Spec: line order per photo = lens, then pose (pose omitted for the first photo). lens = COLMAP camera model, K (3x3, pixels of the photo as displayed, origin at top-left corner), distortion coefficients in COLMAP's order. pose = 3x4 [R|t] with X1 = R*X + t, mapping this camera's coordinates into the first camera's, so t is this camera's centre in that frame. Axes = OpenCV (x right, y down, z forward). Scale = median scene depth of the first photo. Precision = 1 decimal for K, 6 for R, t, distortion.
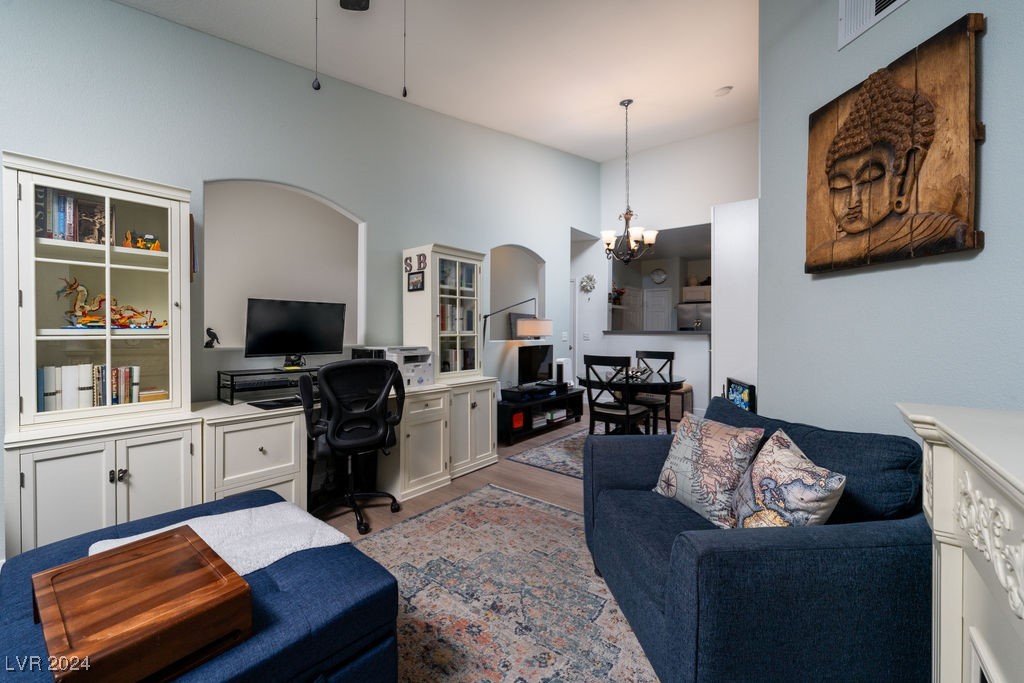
lens RADIAL K [[415.3, 0, 514.2], [0, 415.3, 334.1], [0, 0, 1]] dist [-0.008166, 0.000943]
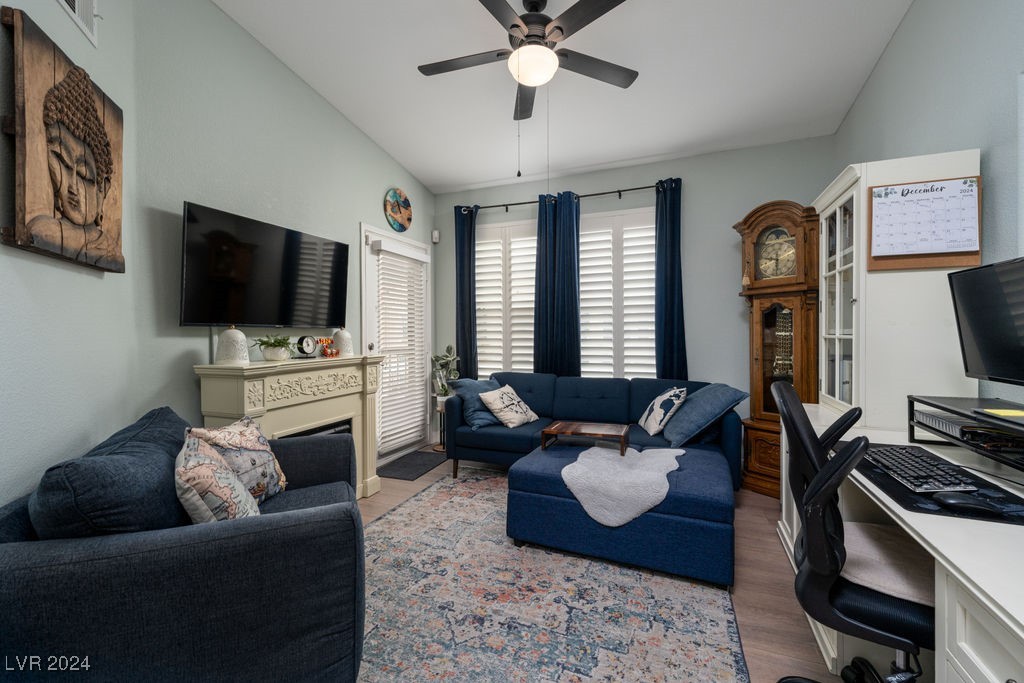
lens RADIAL K [[415.3, 0, 513.6], [0, 415.3, 339.3], [0, 0, 1]] dist [-0.008166, 0.000943]
pose [[-0.957863, 0.004684, -0.287189, 0.103384], [-0.001647, 0.999761, 0.021798, -0.005438], [0.287222, 0.021352, -0.957626, 1.329159]]
